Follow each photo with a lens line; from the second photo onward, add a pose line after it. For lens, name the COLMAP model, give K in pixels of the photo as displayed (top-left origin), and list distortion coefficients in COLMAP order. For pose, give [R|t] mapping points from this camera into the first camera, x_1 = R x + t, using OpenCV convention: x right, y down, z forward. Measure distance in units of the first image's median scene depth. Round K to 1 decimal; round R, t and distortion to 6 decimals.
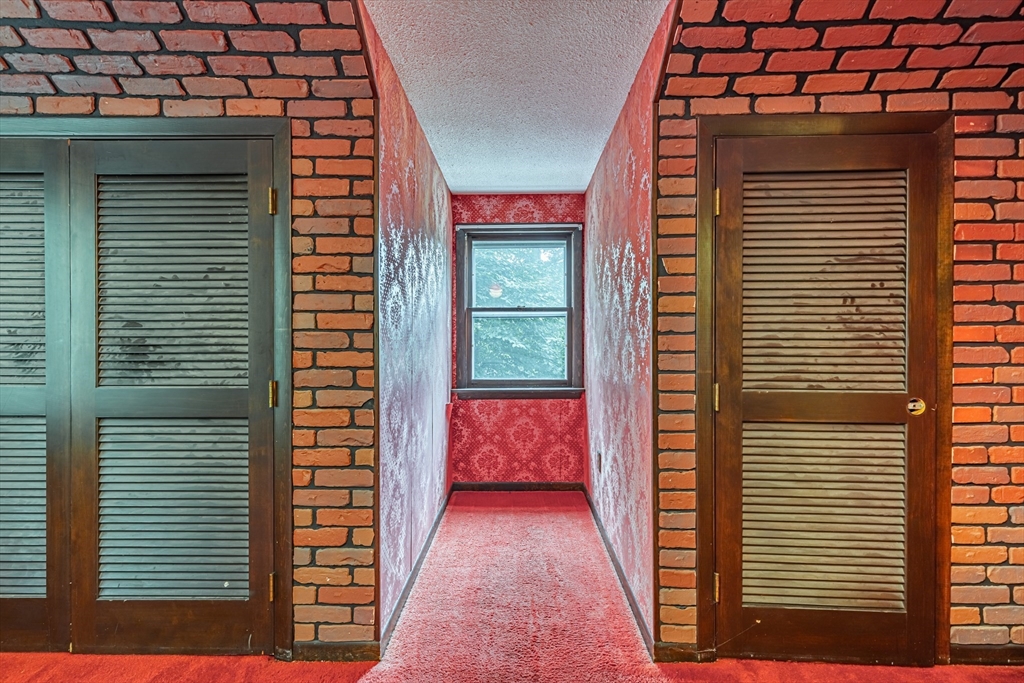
lens RADIAL K [[455.6, 0, 514.5], [0, 455.6, 343.4], [0, 0, 1]] dist [0.010495, -0.003930]
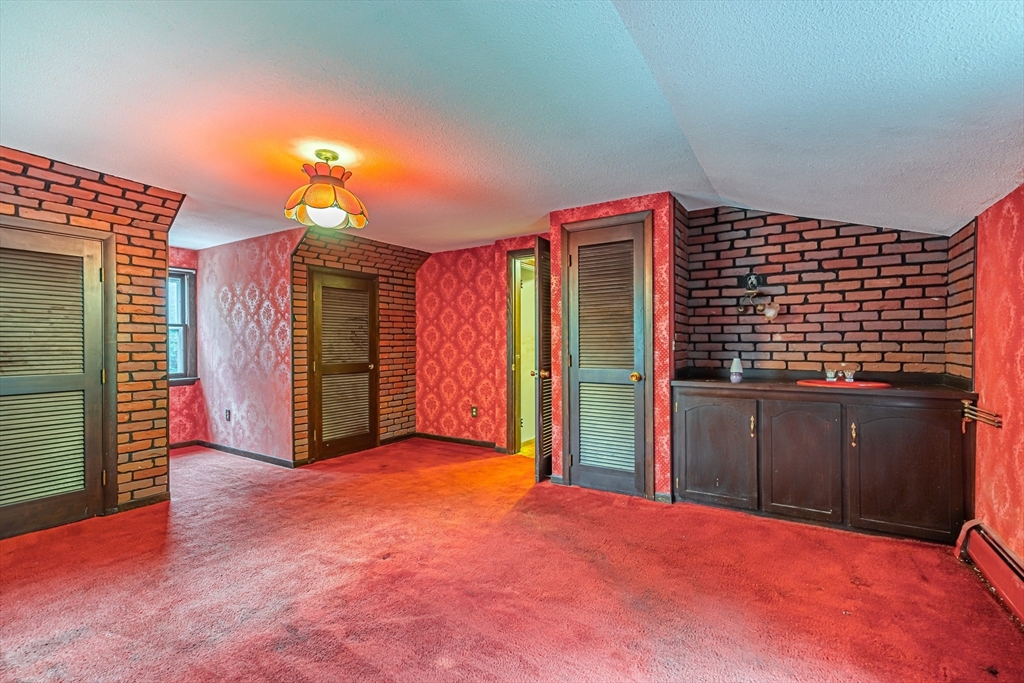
lens RADIAL K [[455.6, 0, 514.5], [0, 455.6, 343.4], [0, 0, 1]] dist [0.010495, -0.003930]
pose [[0.518882, -0.002873, 0.854841, -1.274530], [0.012093, 0.999919, -0.003979, 0.003684], [-0.854760, 0.012402, 0.518875, -1.453206]]
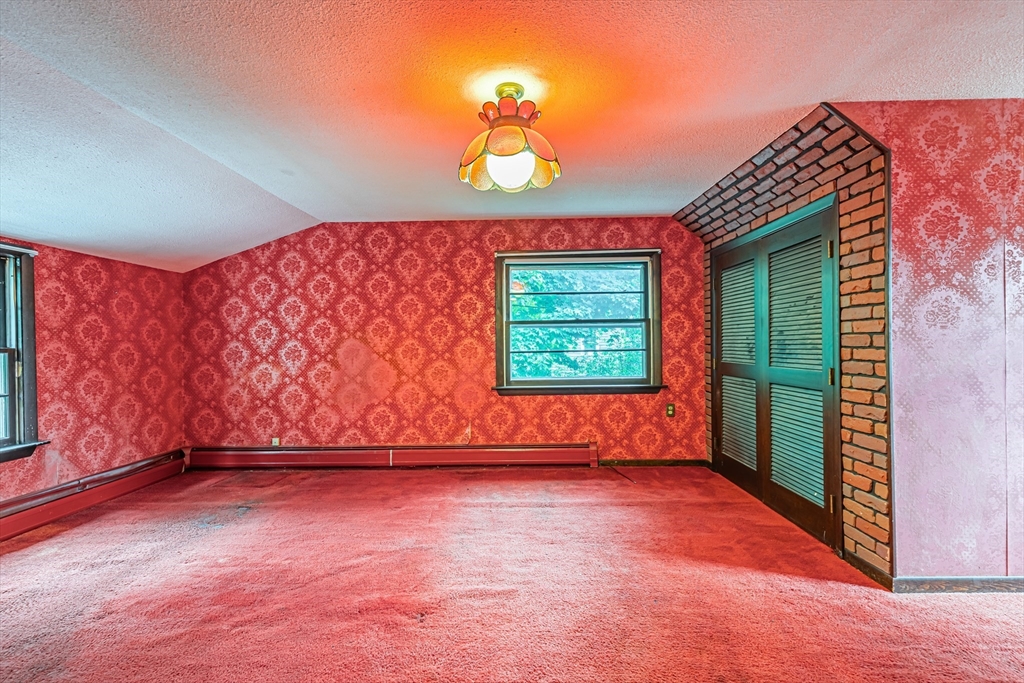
lens RADIAL K [[455.6, 0, 514.5], [0, 455.6, 343.4], [0, 0, 1]] dist [0.010495, -0.003930]
pose [[-0.000011, -0.003208, -0.999995, 0.985501], [0.003894, 0.999987, -0.003208, 0.002171], [0.999992, -0.003894, 0.000002, -0.048324]]
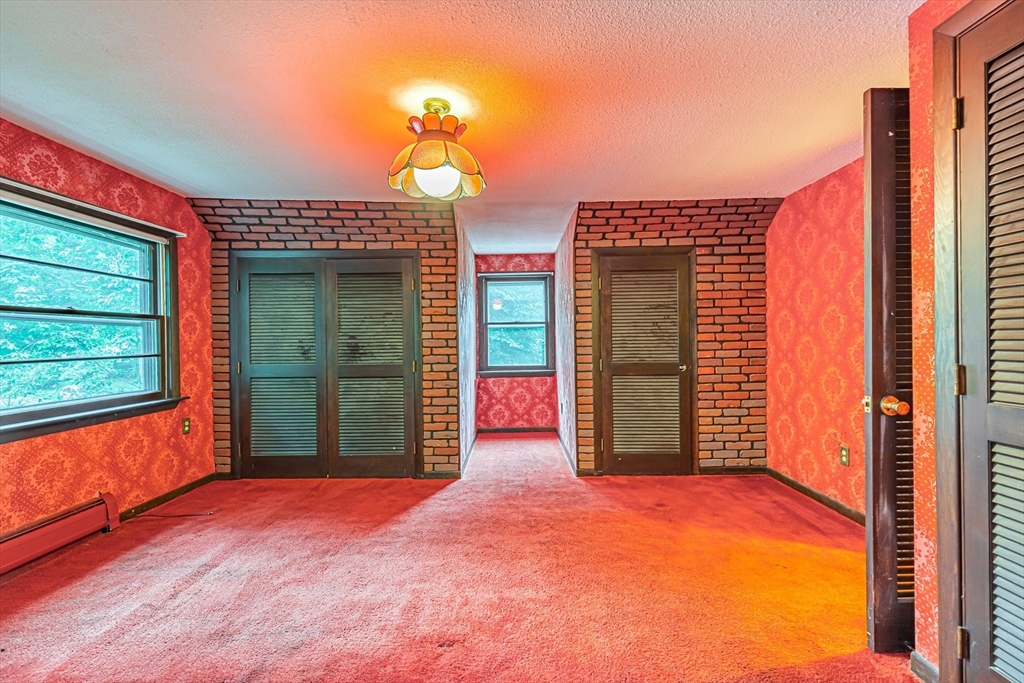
lens RADIAL K [[455.6, 0, 514.5], [0, 455.6, 343.4], [0, 0, 1]] dist [0.010495, -0.003930]
pose [[0.999828, -0.012480, 0.013707, -0.041426], [0.012524, 0.999917, -0.003092, 0.006388], [-0.013667, 0.003263, 0.999901, -1.363277]]
